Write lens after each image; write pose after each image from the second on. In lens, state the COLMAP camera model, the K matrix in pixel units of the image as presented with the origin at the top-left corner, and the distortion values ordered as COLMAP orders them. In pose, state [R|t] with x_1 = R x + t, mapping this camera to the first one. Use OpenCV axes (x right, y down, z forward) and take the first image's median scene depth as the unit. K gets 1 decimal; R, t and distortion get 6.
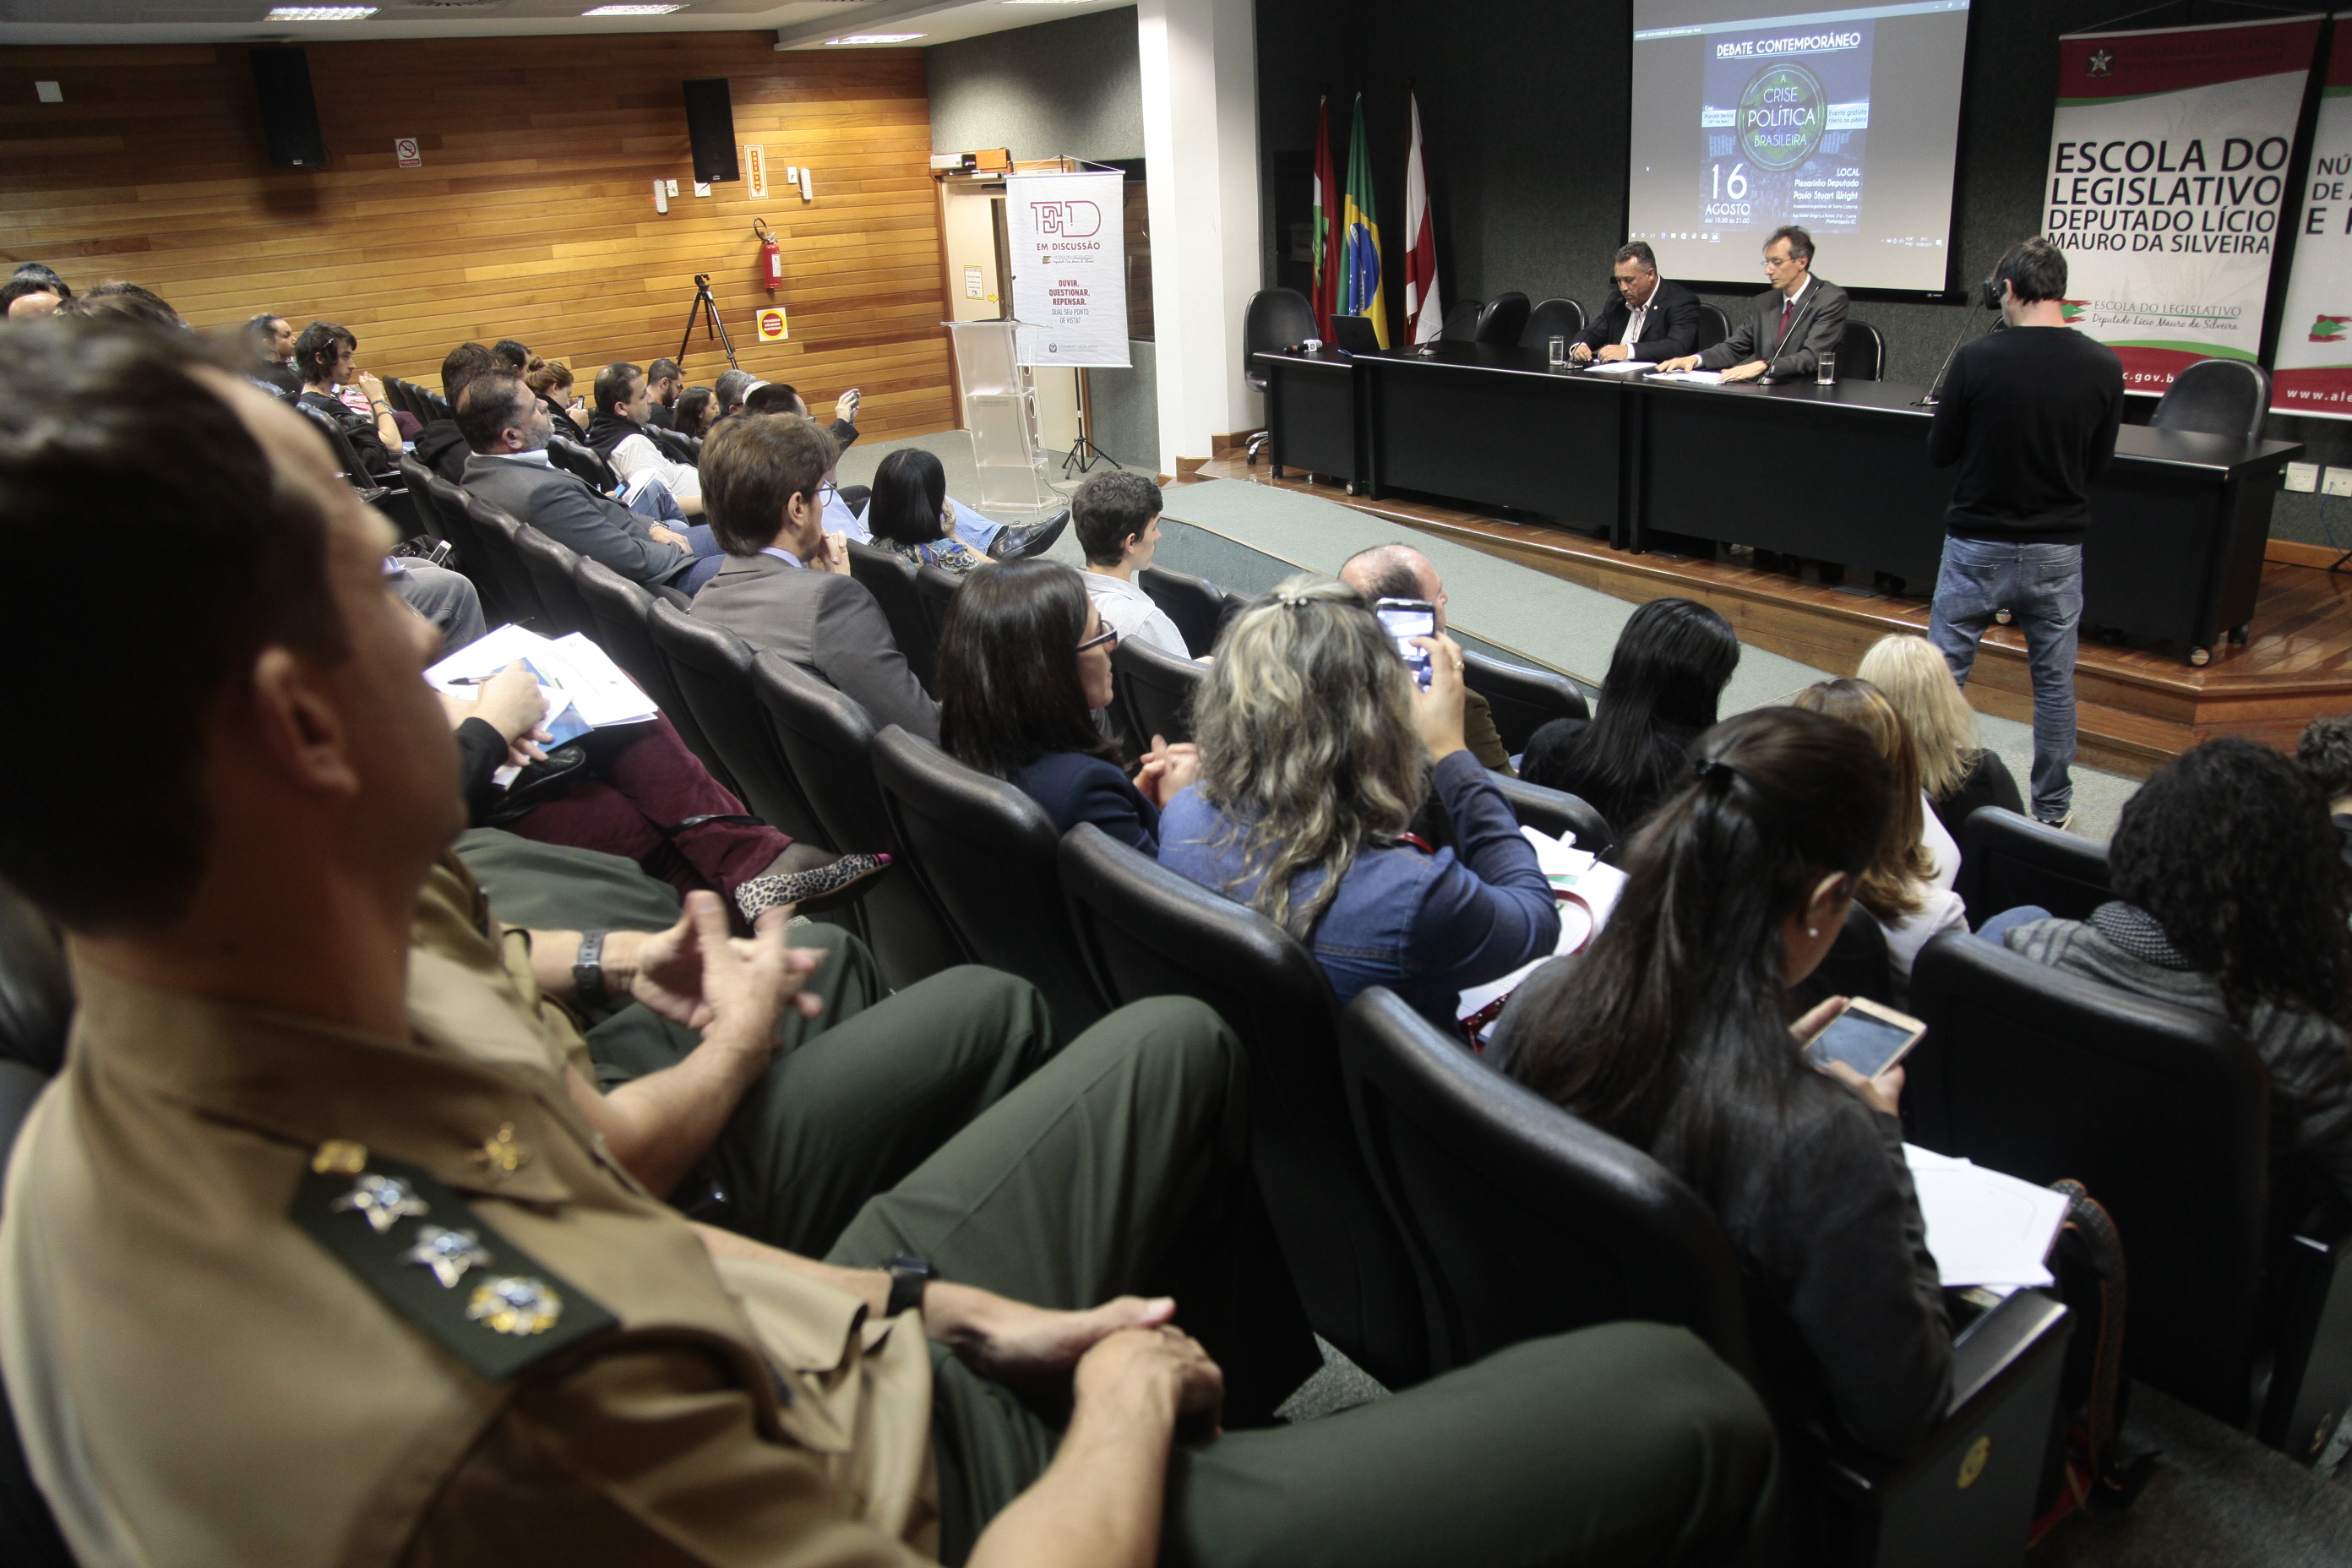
lens RADIAL K [[1657.3, 0, 1176.0], [0, 1657.3, 784.0], [0, 0, 1]] dist [-0.118182, 0.075184]
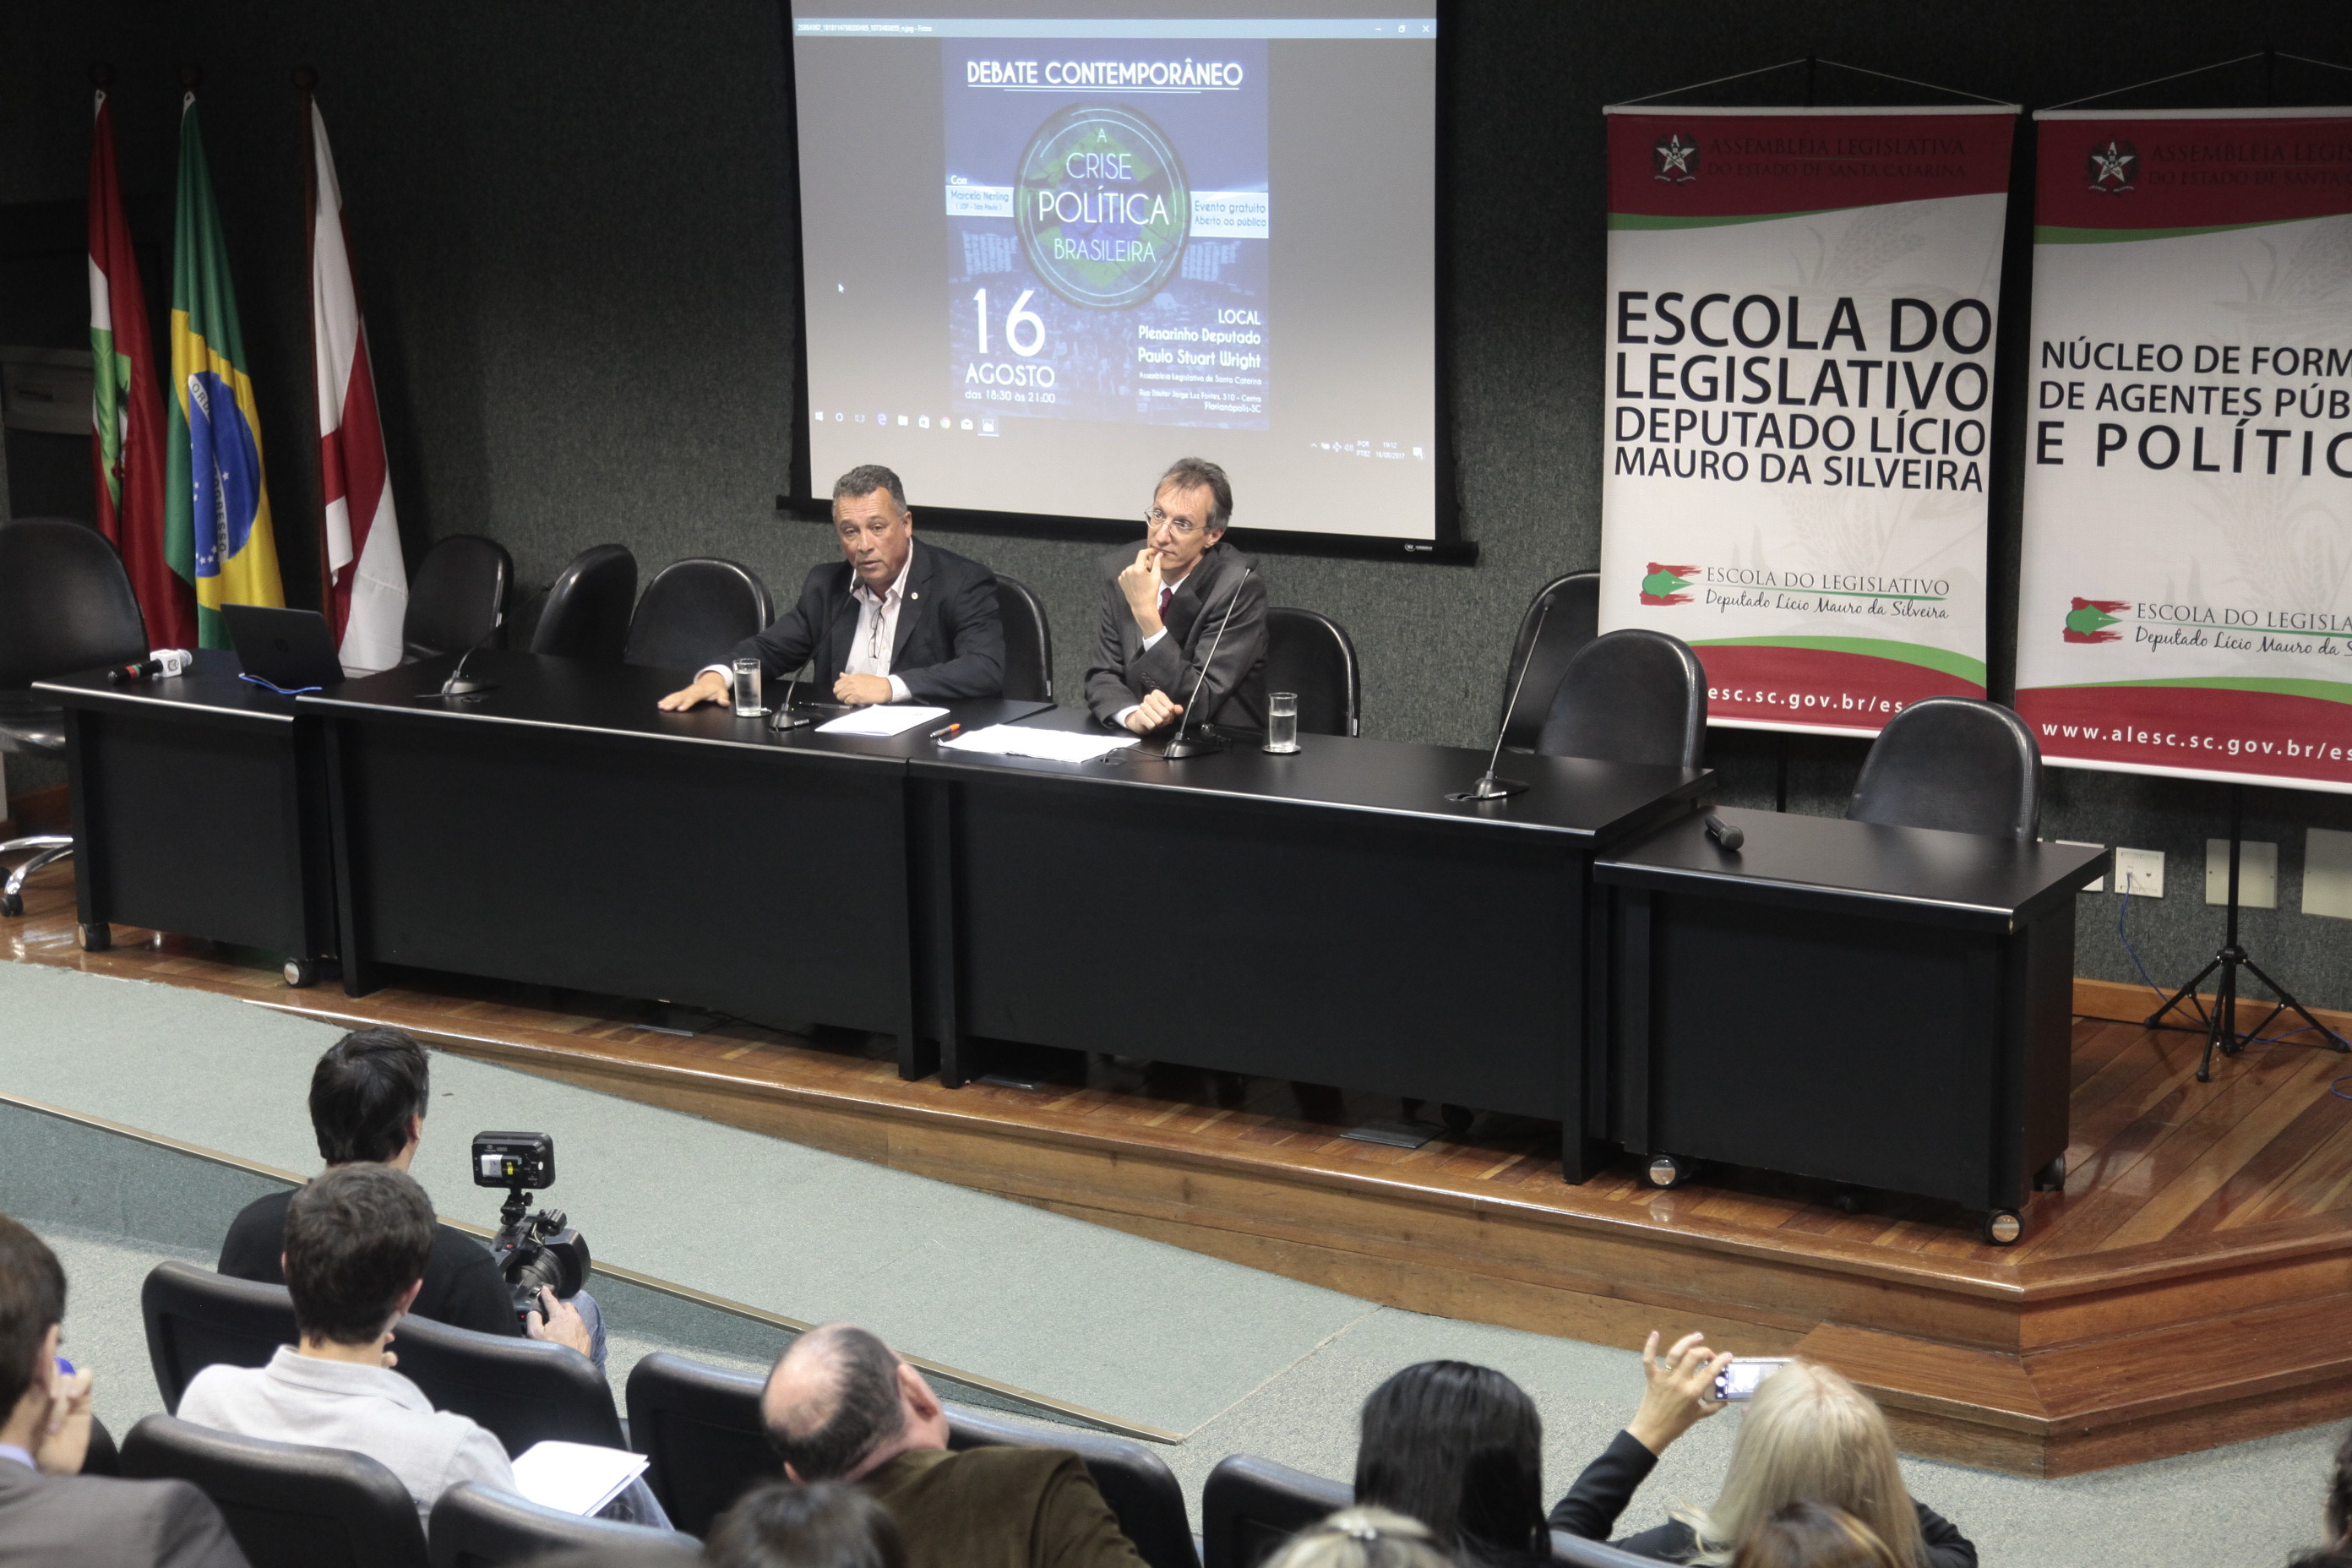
lens RADIAL K [[4035.3, 0, 1176.0], [0, 4035.3, 784.0], [0, 0, 1]] dist [0.264828, -0.030888]
pose [[0.907407, -0.047725, 0.417533, -0.177855], [0.117227, 0.982839, -0.142424, -0.046239], [-0.403571, 0.178182, 0.897430, -0.172524]]
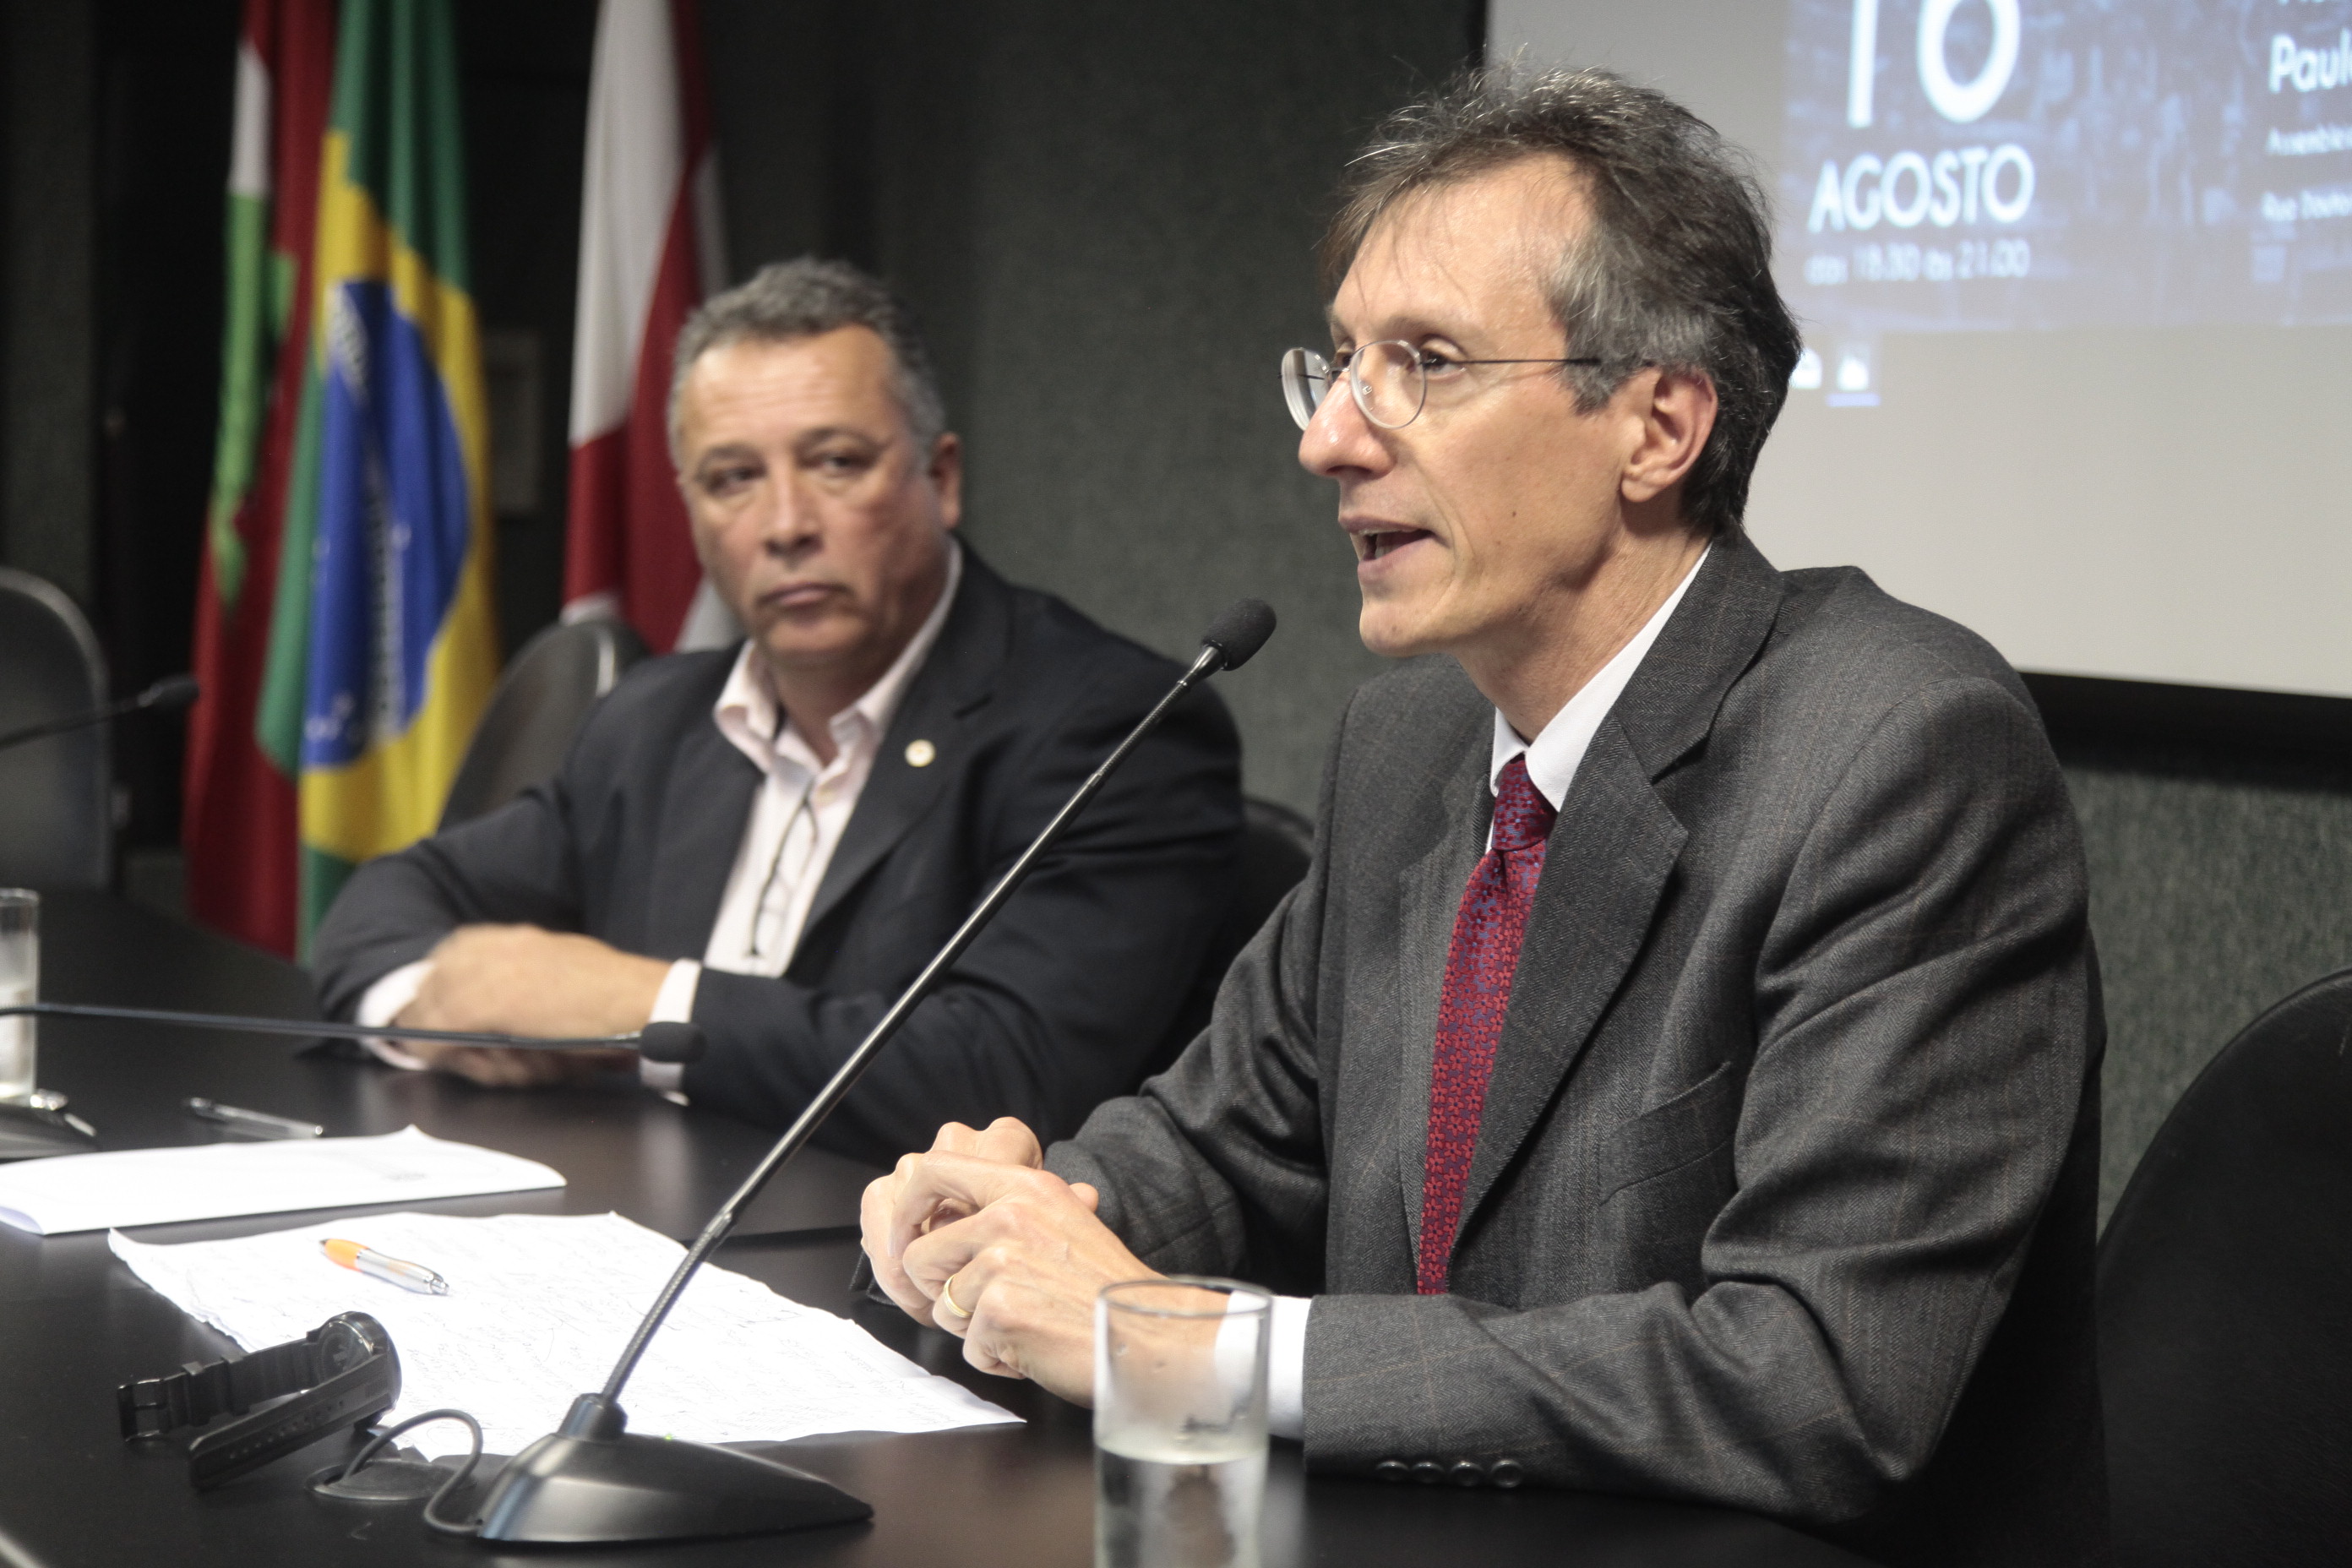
lens RADIAL K [[4592.1, 0, 1083.8], [0, 4592.1, 859.8], [0, 0, 1]] dist [0.172840, -0.344060]
pose [[0.984551, 0.094279, -0.147551, 0.390820], [-0.130072, 0.957926, -0.255851, -0.205811], [0.117221, 0.271091, 0.955389, 0.699120]]
